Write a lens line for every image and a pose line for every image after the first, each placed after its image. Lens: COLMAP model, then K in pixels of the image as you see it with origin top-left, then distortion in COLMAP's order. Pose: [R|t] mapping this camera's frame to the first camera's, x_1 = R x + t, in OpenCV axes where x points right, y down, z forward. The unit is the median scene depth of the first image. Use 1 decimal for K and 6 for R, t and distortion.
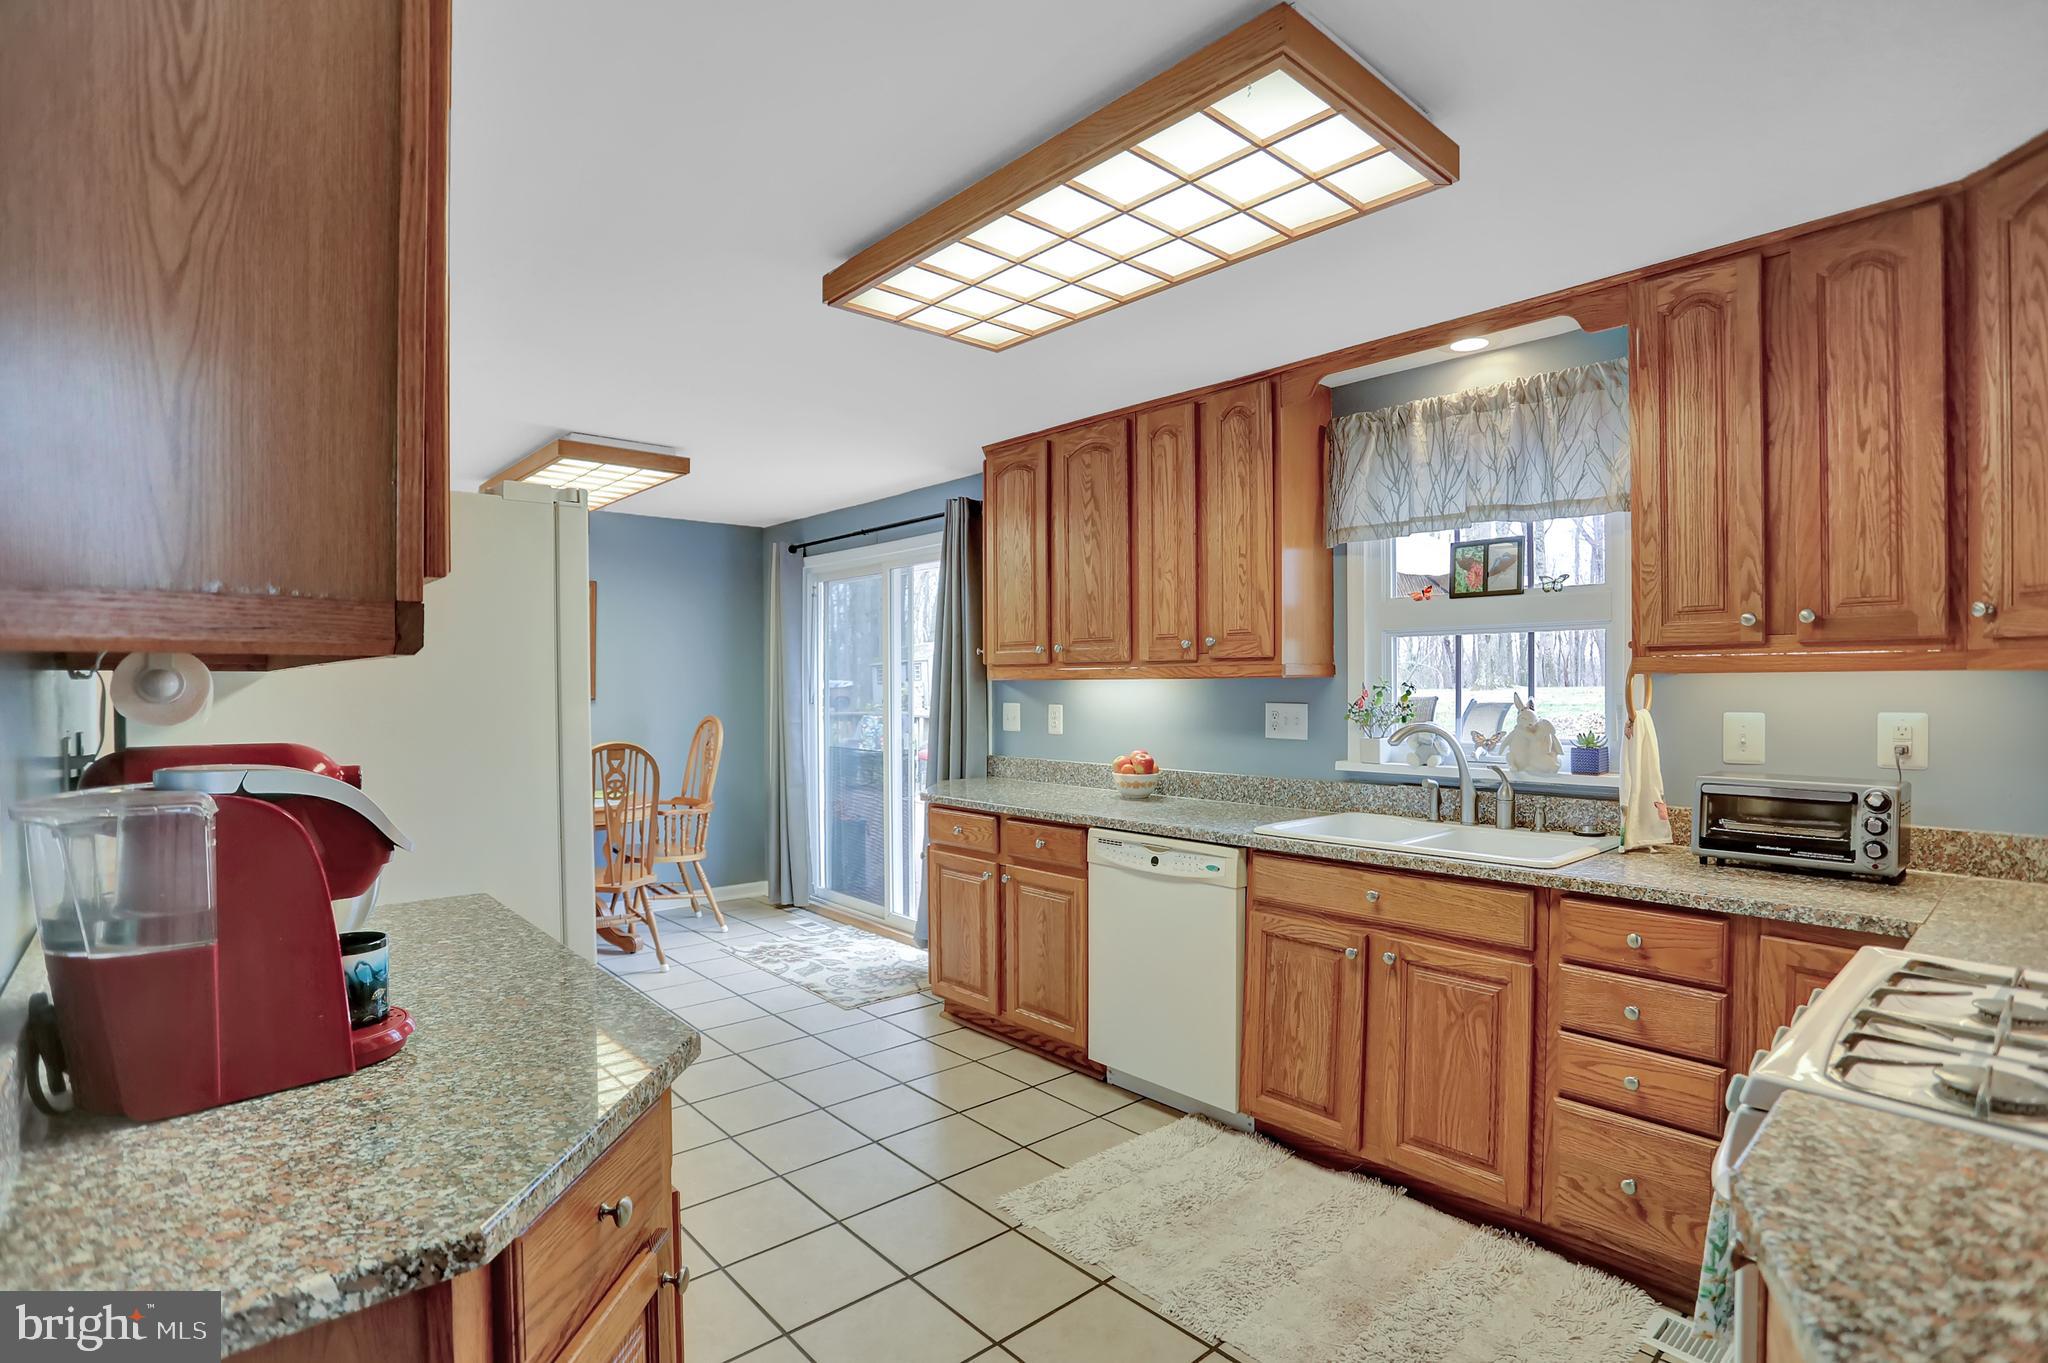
lens RADIAL K [[976.7, 0, 1016.3], [0, 976.7, 703.5], [0, 0, 1]] dist [-0.063116, -0.000080]
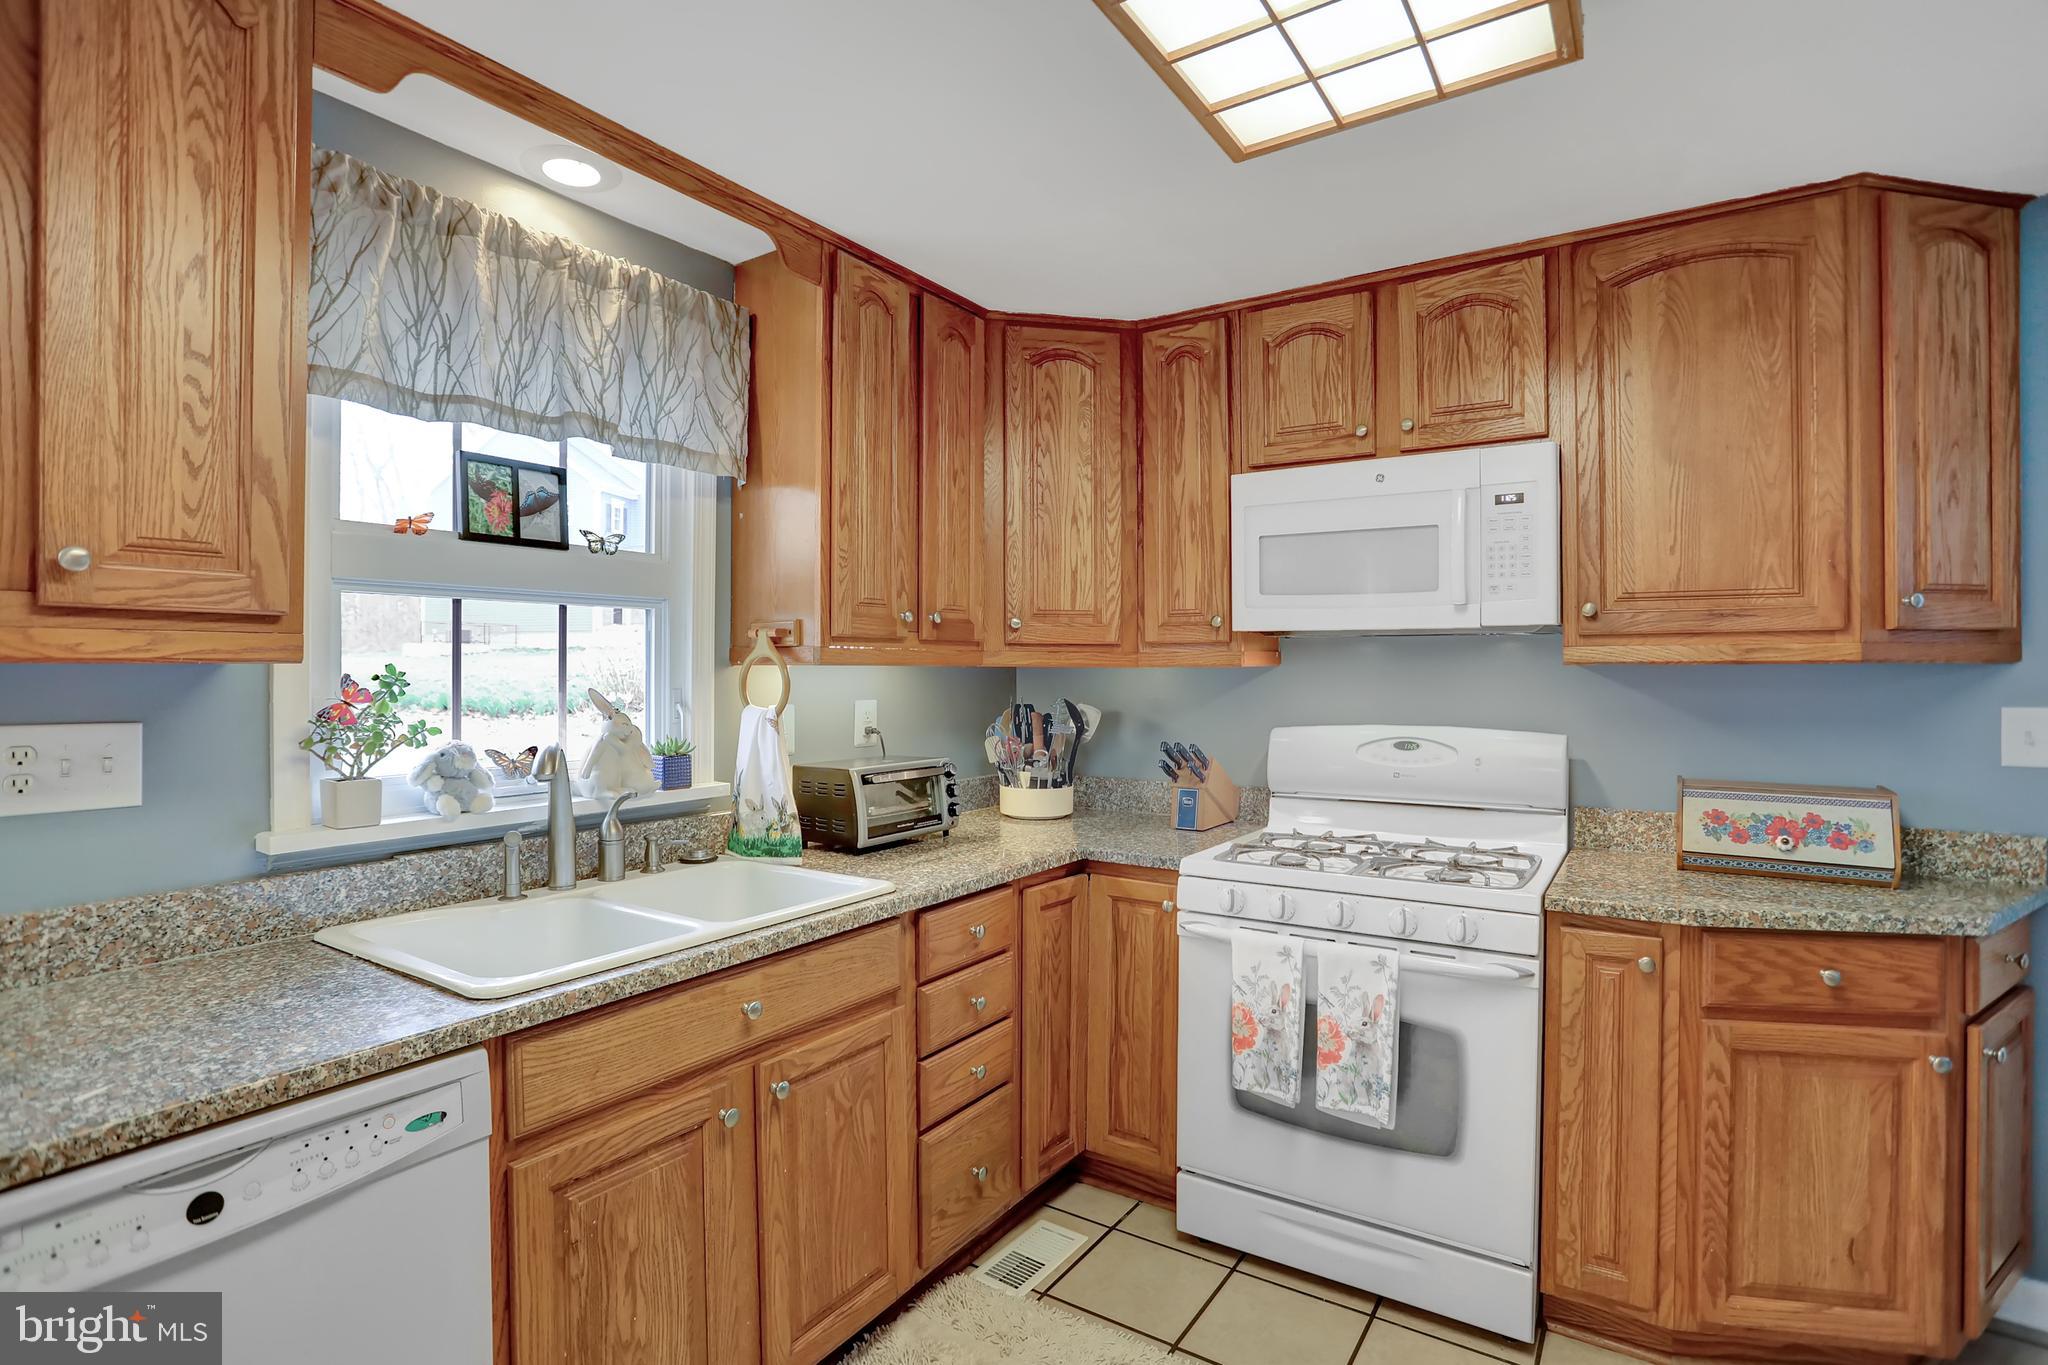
lens RADIAL K [[992.9, 0, 1024.0], [0, 992.9, 682.5], [0, 0, 1]] dist [-0.019077, 0.000303]
pose [[-0.256573, -0.010458, 0.966468, -0.263725], [0.013736, 0.999801, 0.014465, -0.021557], [-0.966427, 0.016987, -0.256378, 0.837860]]
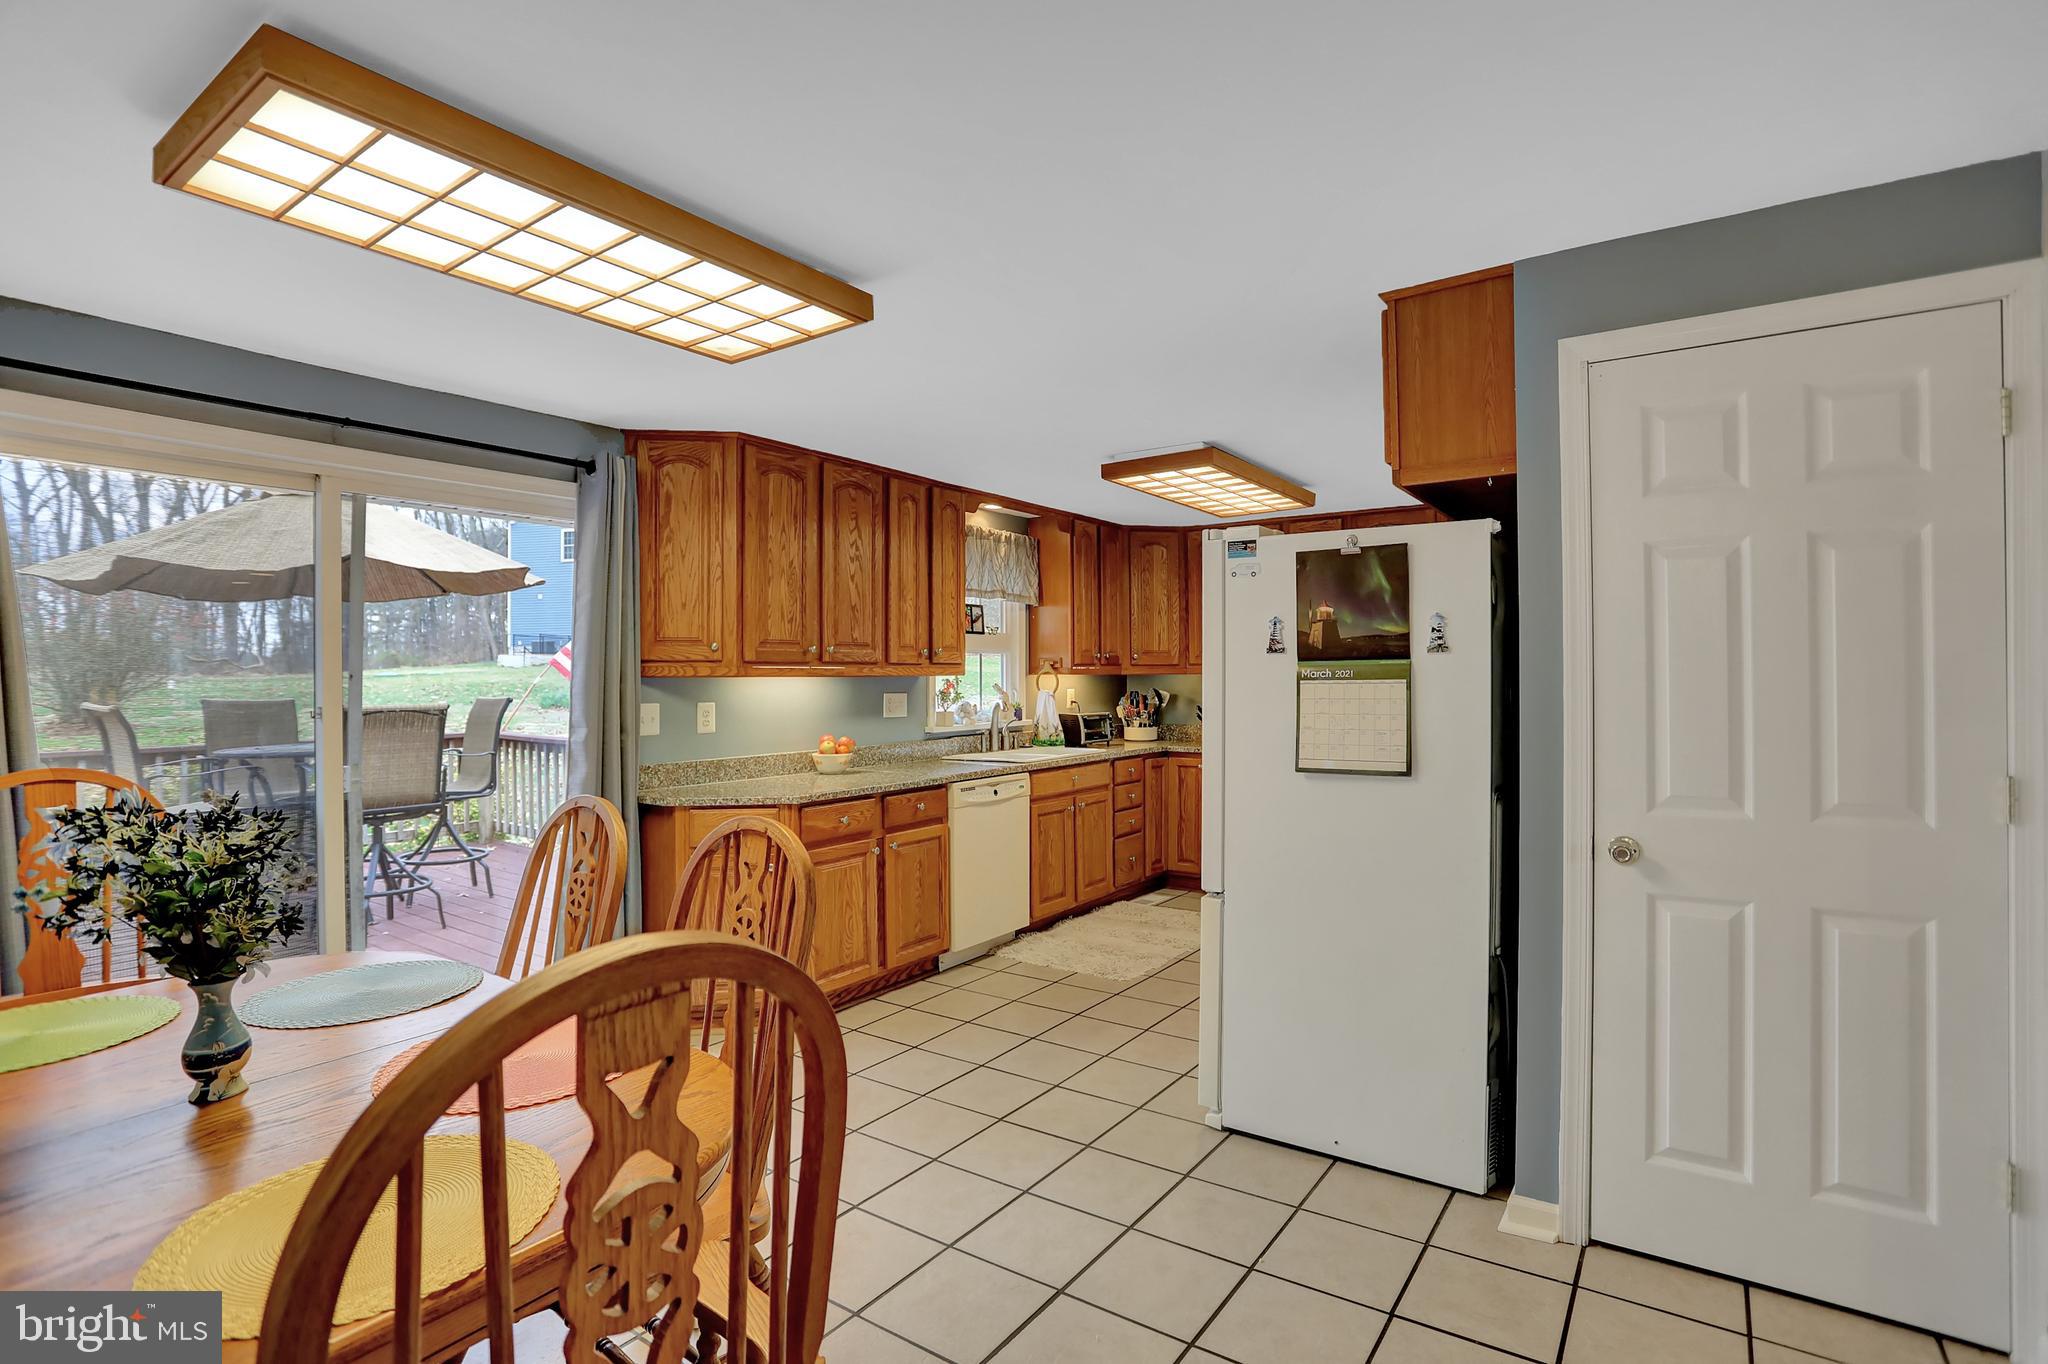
lens RADIAL K [[976.1, 0, 1024.0], [0, 976.1, 682.0], [0, 0, 1]] dist [0.000740, 0.000020]
pose [[-0.229157, -0.004241, 0.973380, -1.453670], [0.020946, 0.999737, 0.009287, -0.031757], [-0.973164, 0.022517, -0.229009, 1.359118]]
